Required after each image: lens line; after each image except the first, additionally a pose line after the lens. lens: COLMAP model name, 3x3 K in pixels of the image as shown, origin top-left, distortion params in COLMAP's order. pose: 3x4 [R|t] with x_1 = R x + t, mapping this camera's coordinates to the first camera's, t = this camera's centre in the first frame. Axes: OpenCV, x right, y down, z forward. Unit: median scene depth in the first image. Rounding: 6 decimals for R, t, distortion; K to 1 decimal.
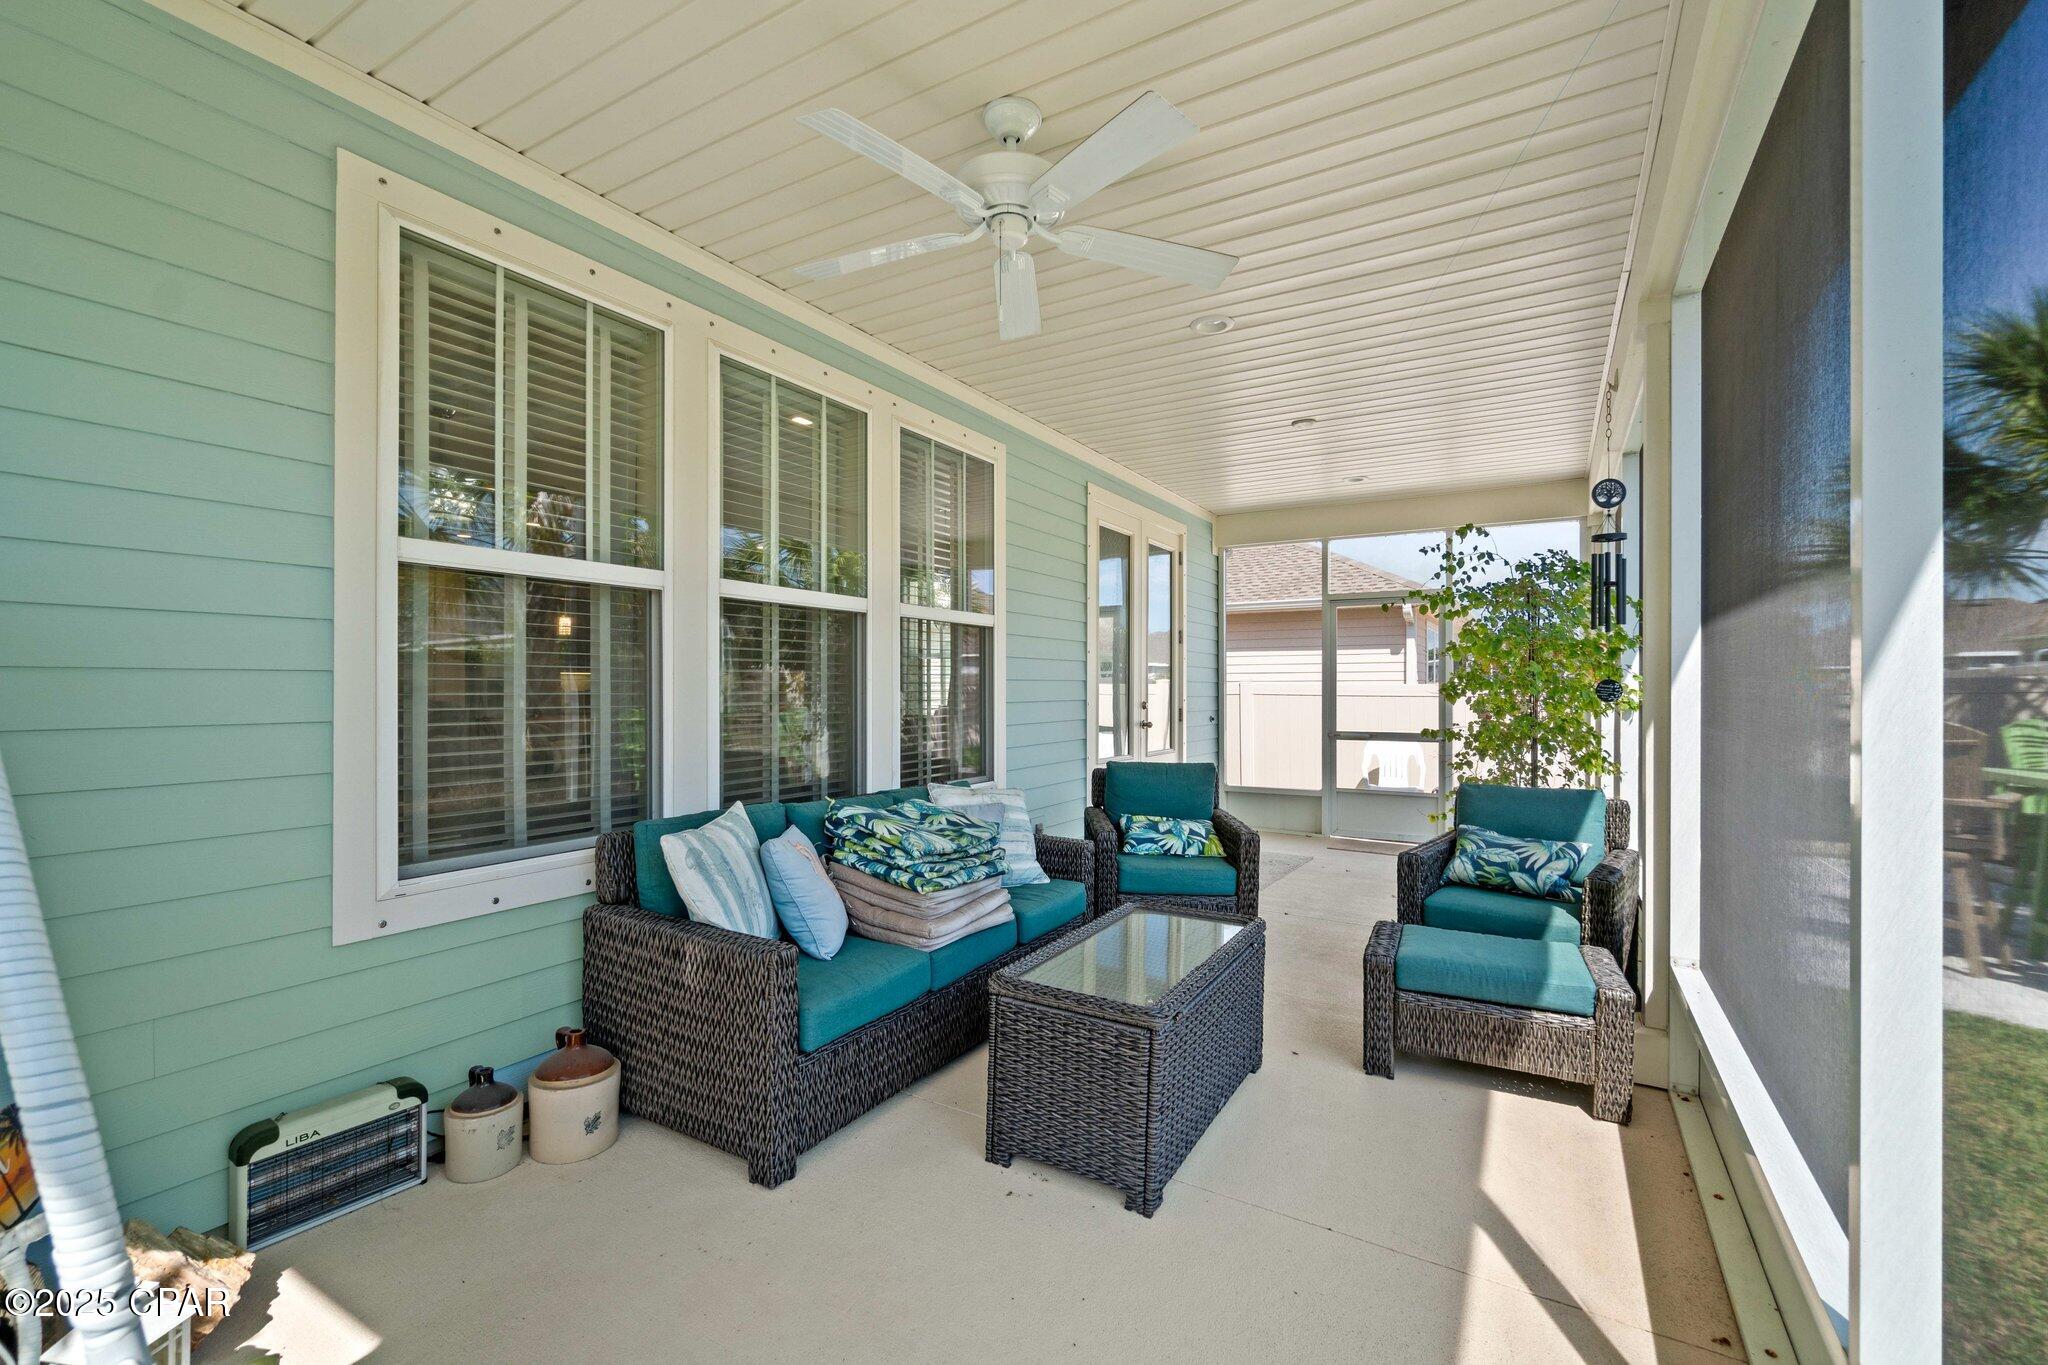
lens RADIAL K [[881.0, 0, 1022.0], [0, 881.0, 673.4], [0, 0, 1]] dist [-0.002046, -0.000278]
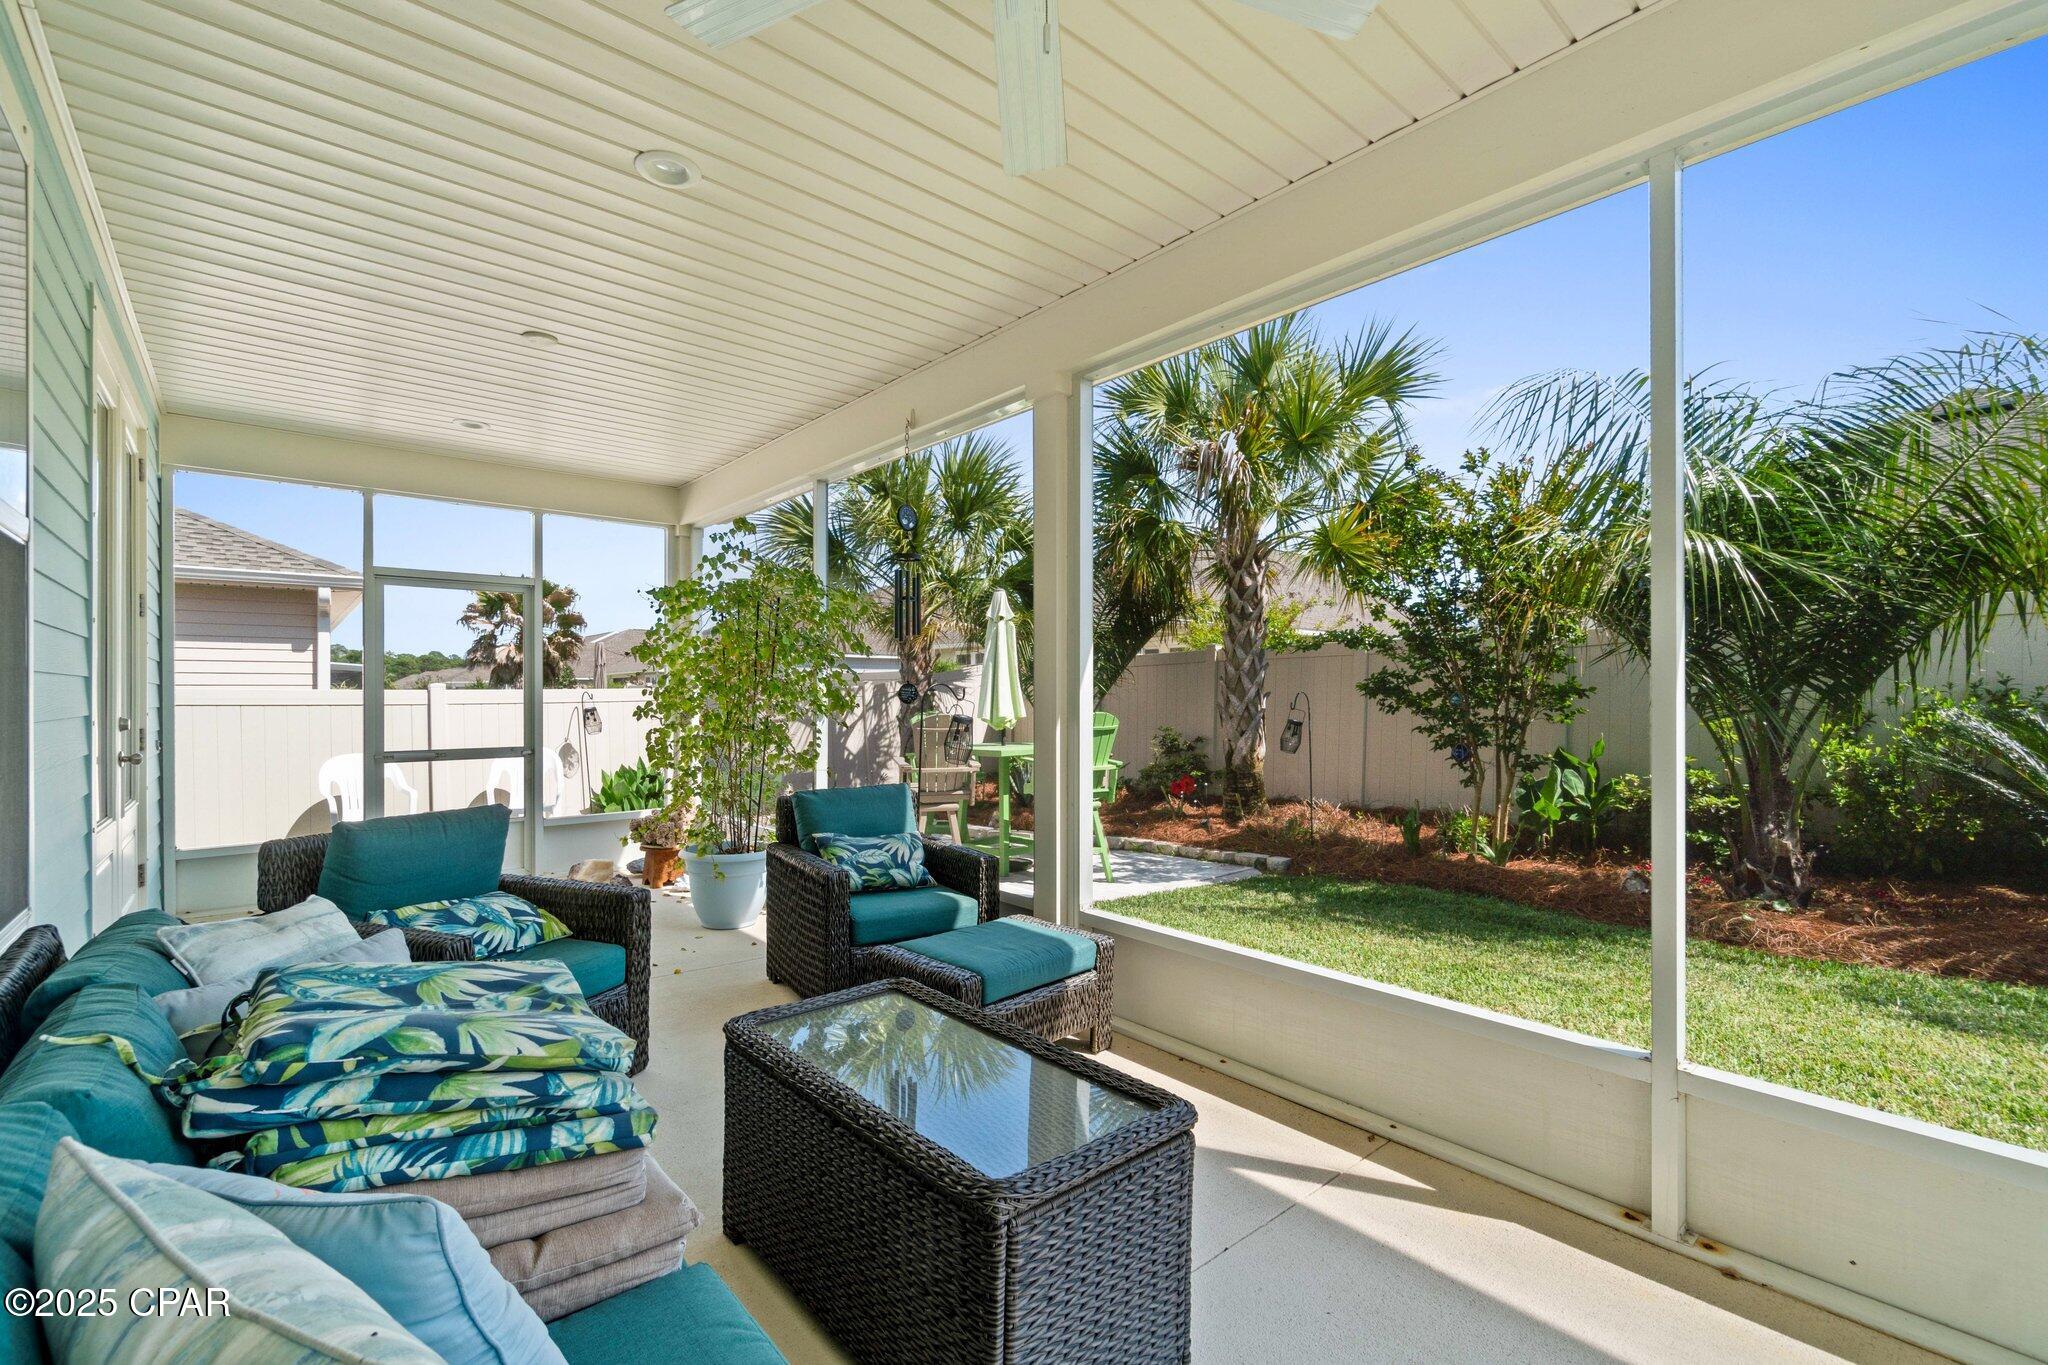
lens RADIAL K [[881.1, 0, 1021.9], [0, 881.1, 685.0], [0, 0, 1]] dist [-0.001816, 0.000182]
pose [[0.311578, 0.010067, 0.950167, -0.376627], [-0.012788, 0.999898, -0.006401, 0.015026], [-0.950134, -0.010156, 0.311675, 0.541524]]
